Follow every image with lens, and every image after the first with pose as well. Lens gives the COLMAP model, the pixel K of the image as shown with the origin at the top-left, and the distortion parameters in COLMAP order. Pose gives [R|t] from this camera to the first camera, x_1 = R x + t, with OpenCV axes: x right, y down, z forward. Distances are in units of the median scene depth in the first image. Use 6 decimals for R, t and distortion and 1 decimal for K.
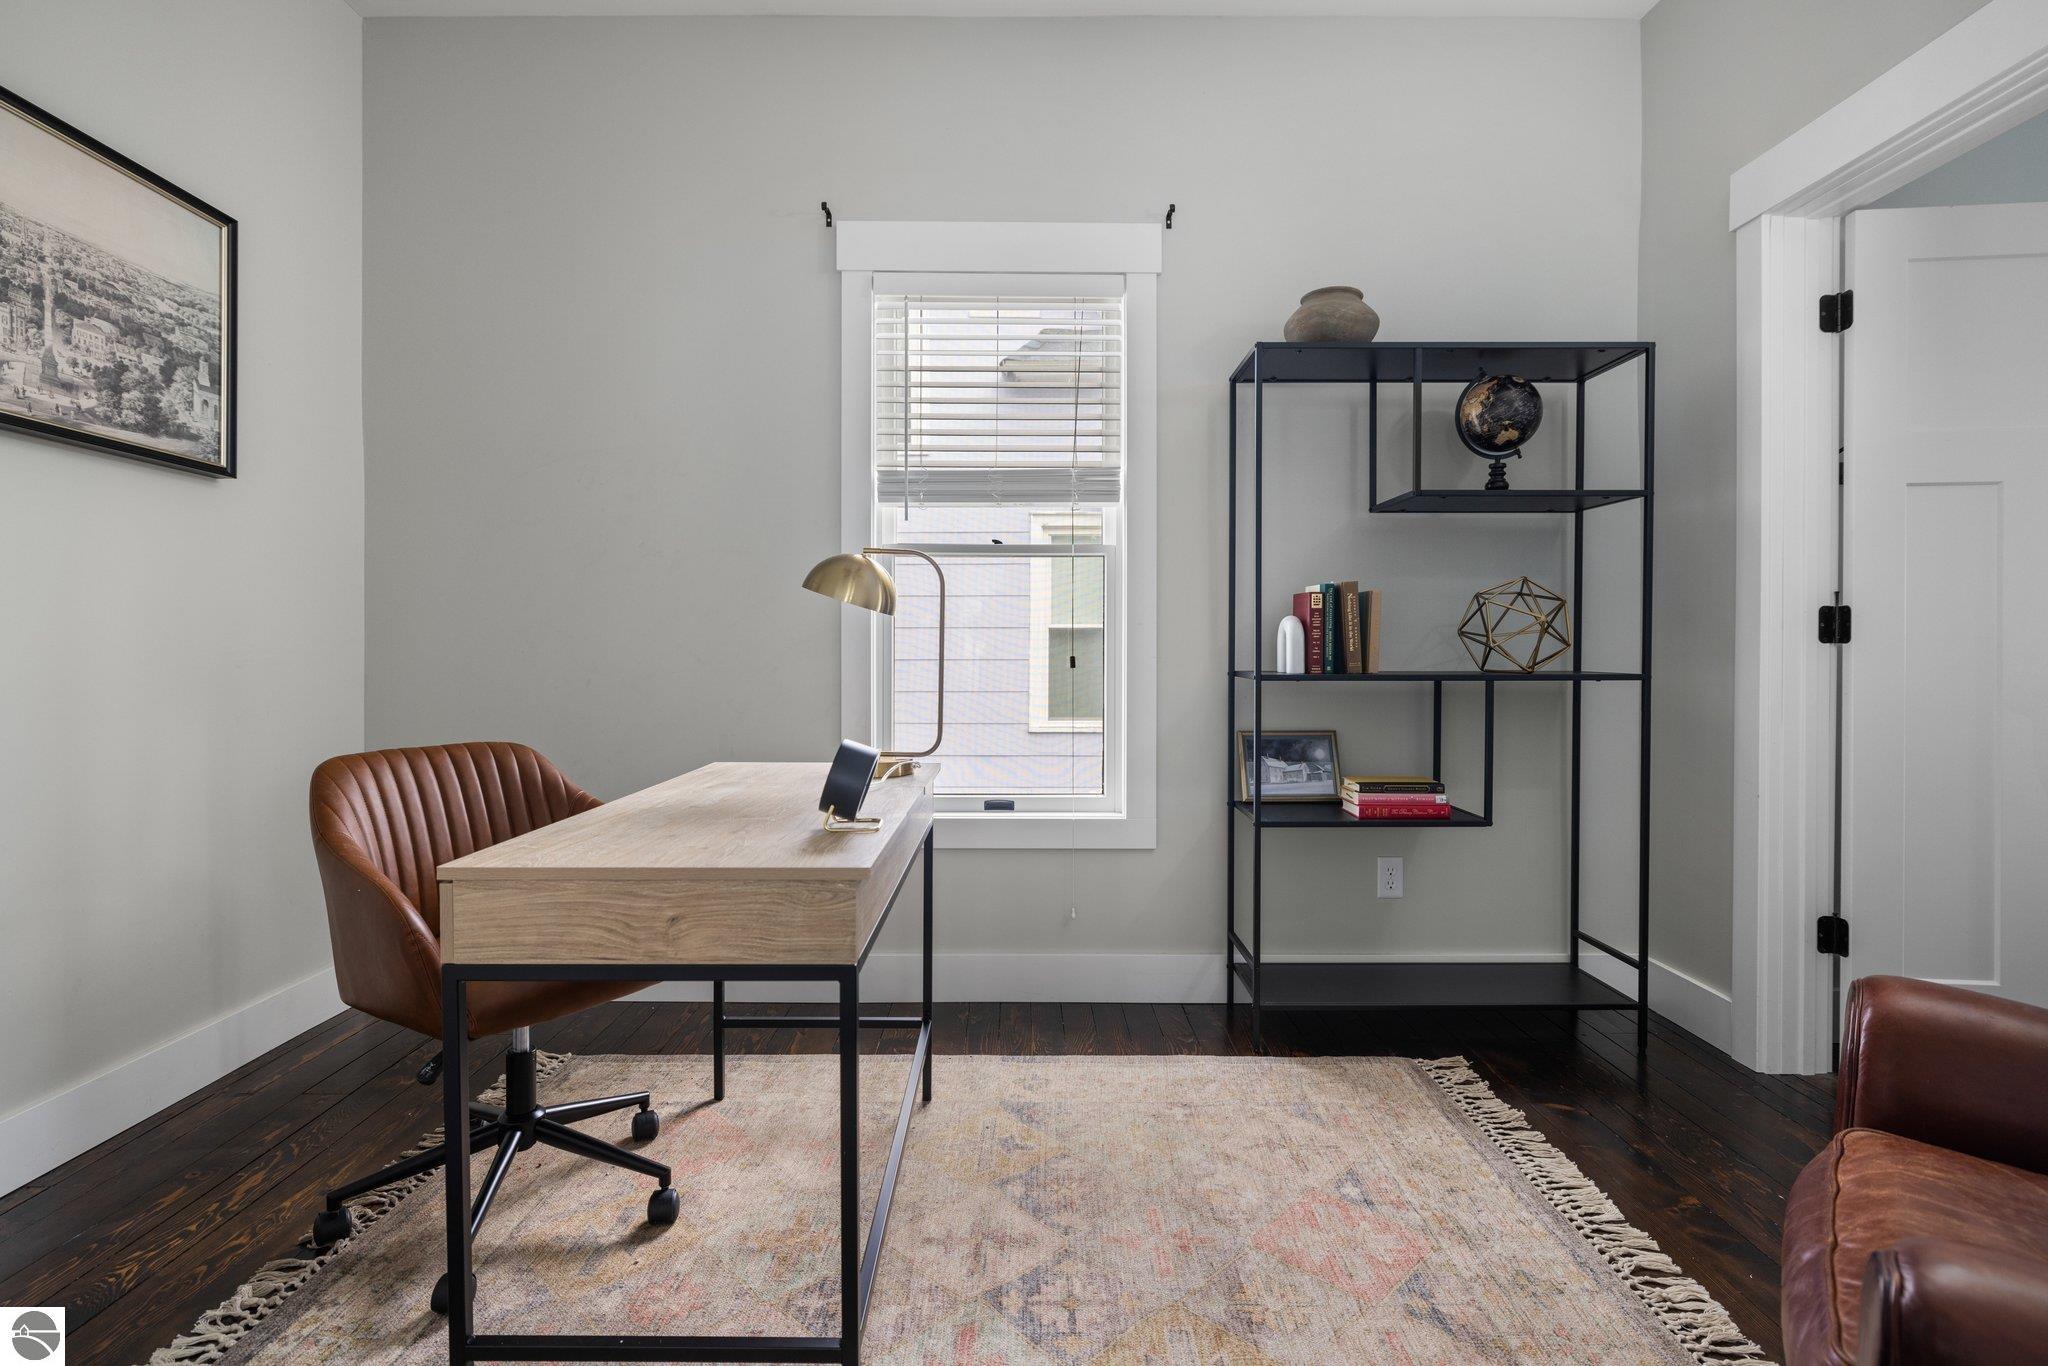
lens RADIAL K [[975.0, 0, 1025.5], [0, 975.0, 674.9], [0, 0, 1]] dist [-0.001804, 0.000429]
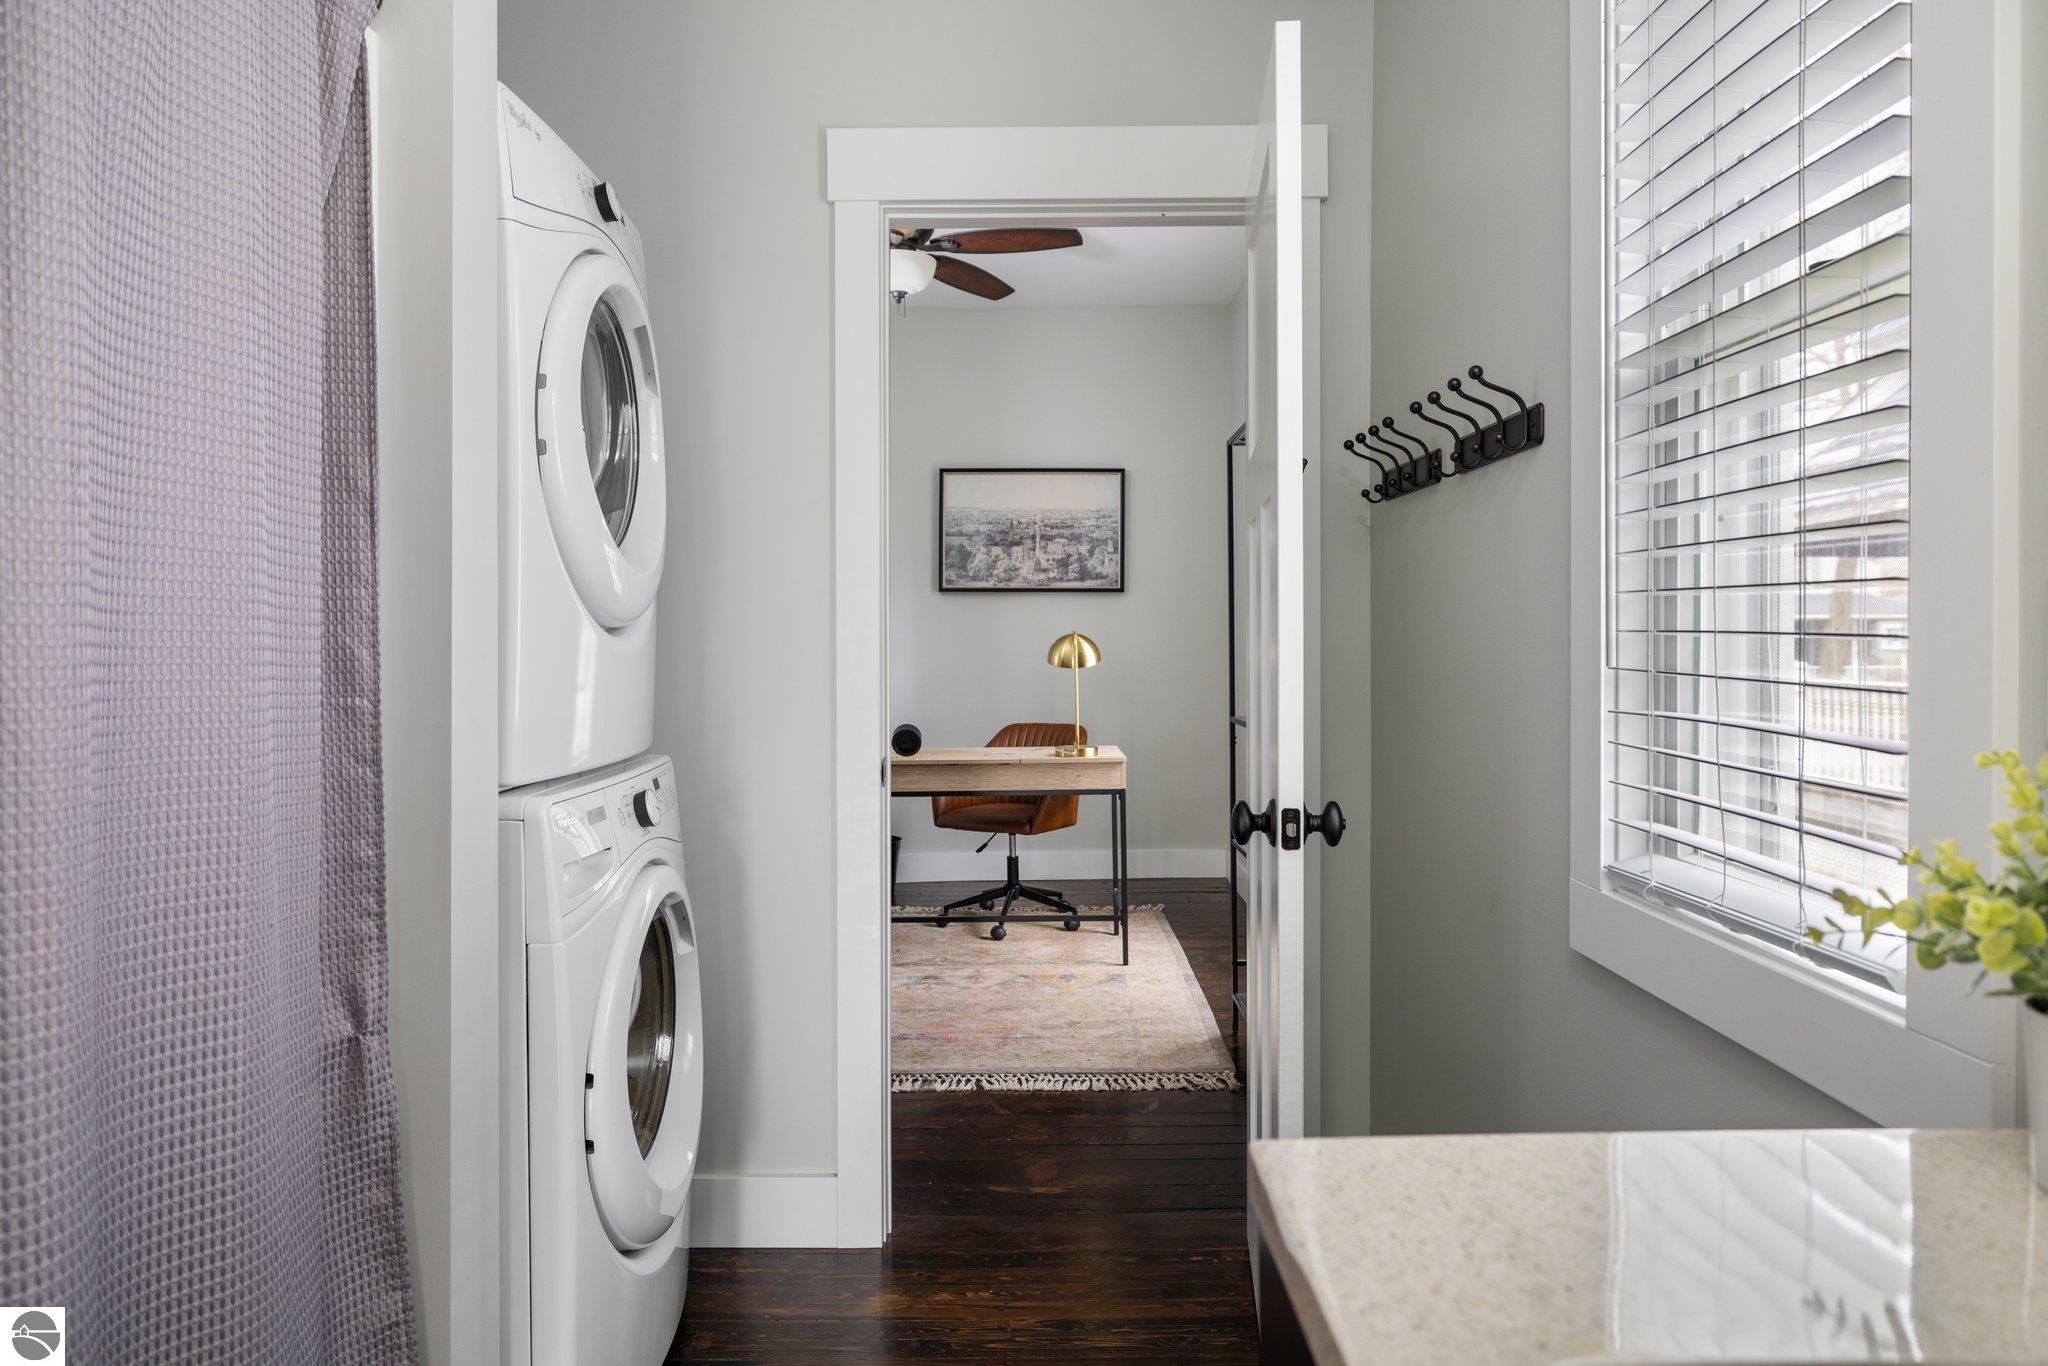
lens RADIAL K [[1275.8, 0, 1024.9], [0, 1275.8, 669.6], [0, 0, 1]] dist [0.003605, 0.000100]
pose [[0.003926, 0.019610, -0.999800, 2.167238], [-0.018586, 0.999636, 0.019534, -0.099489], [0.999820, 0.018506, 0.004289, 0.890698]]
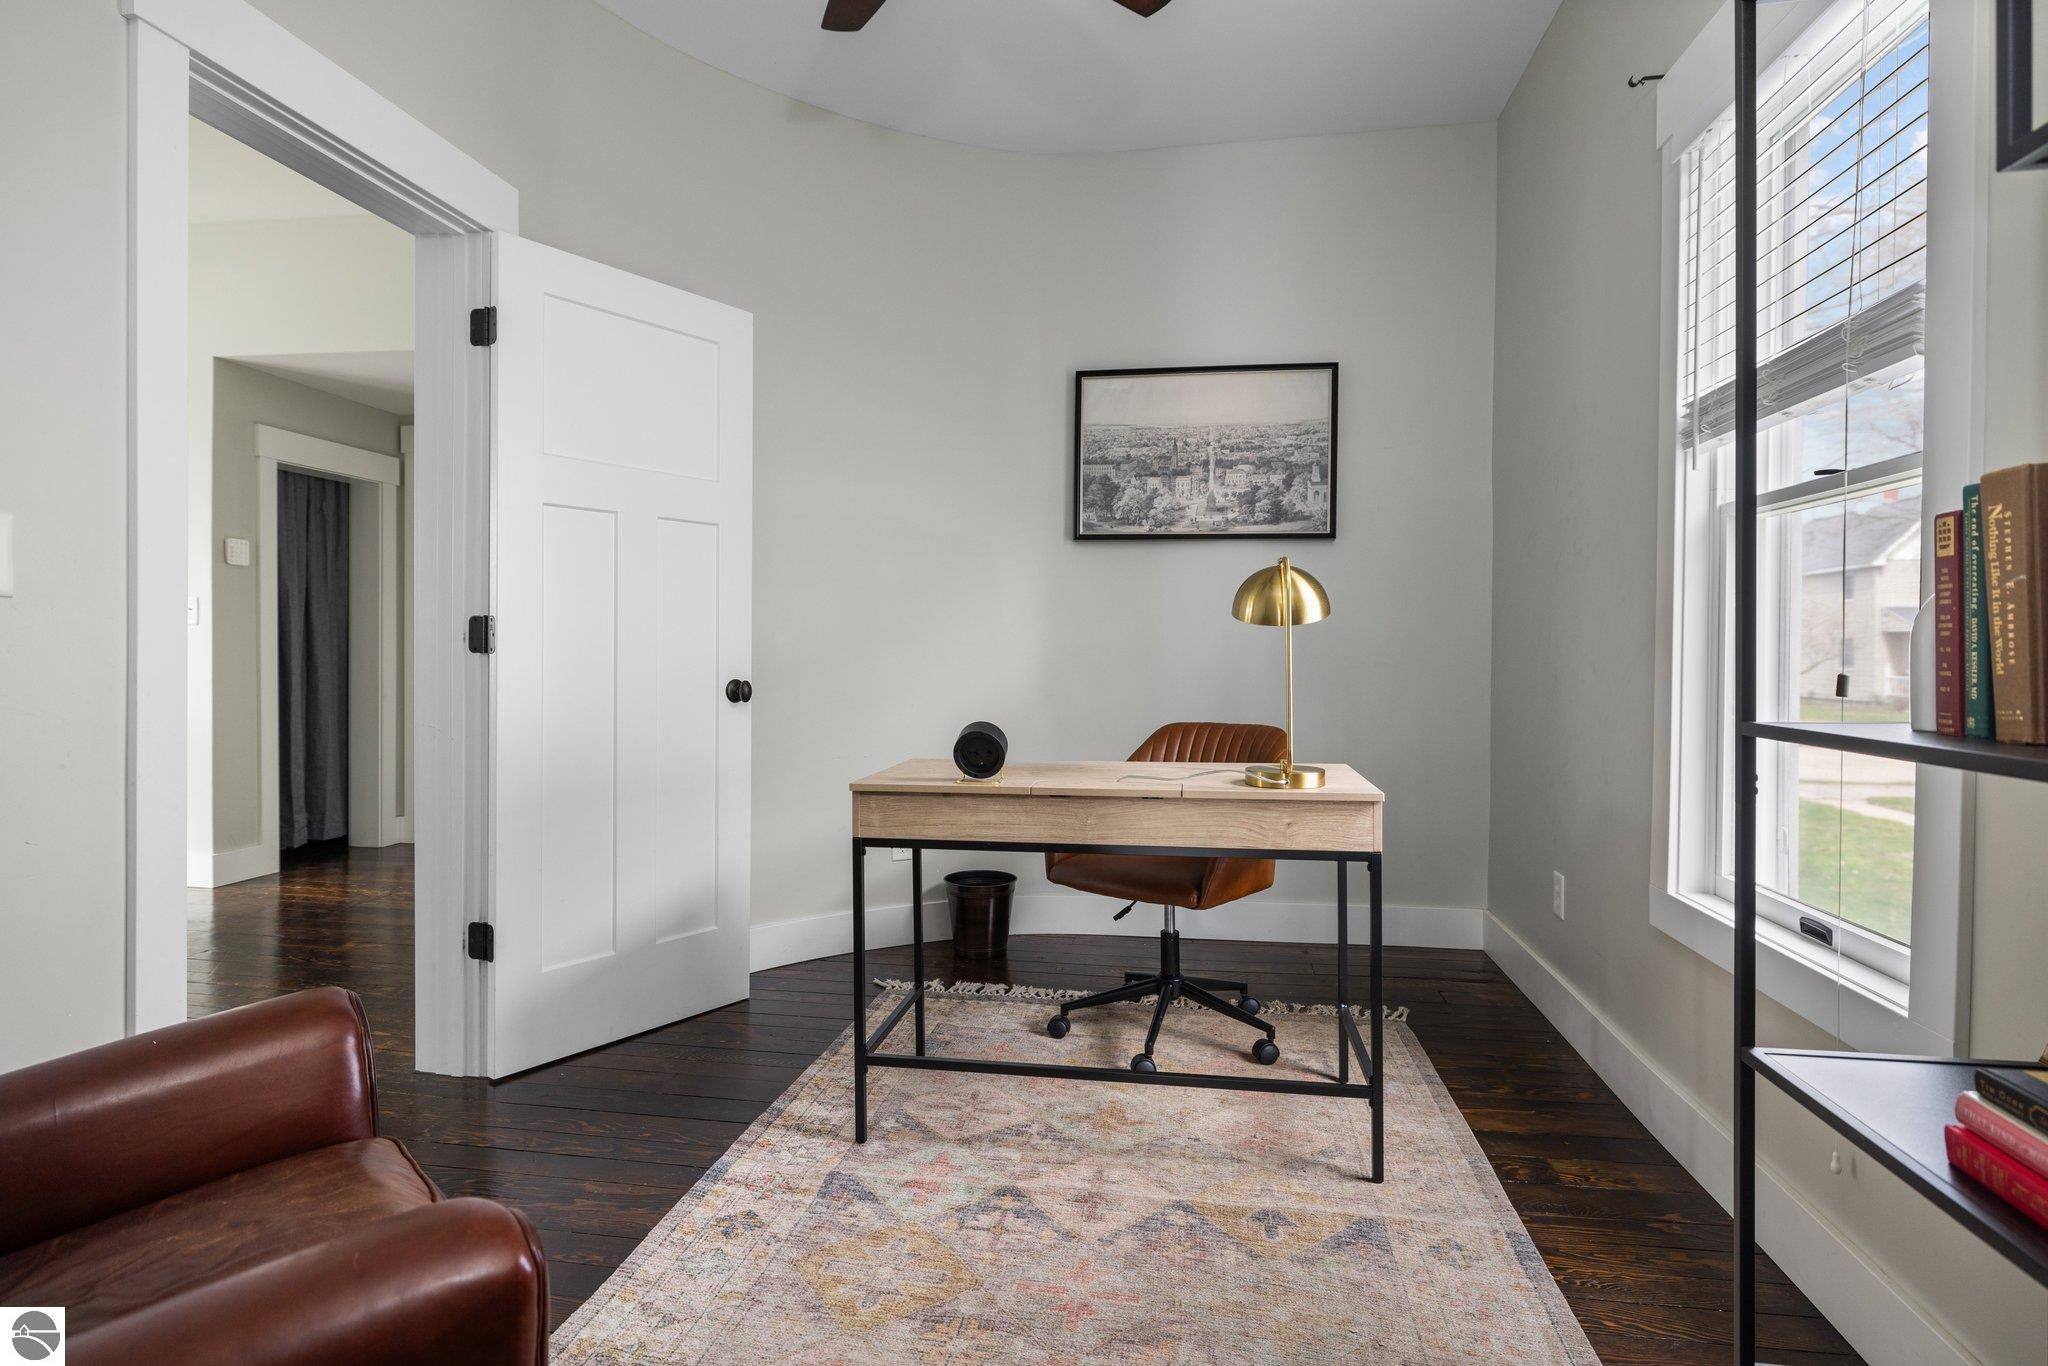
lens RADIAL K [[1055.0, 0, 1015.1], [0, 1055.0, 661.3], [0, 0, 1]] dist [-0.003169, -0.000296]
pose [[-0.162974, 0.009508, -0.986584, 0.944022], [-0.024299, 0.999612, 0.013647, -0.032419], [0.986331, 0.026197, -0.162680, 0.899251]]
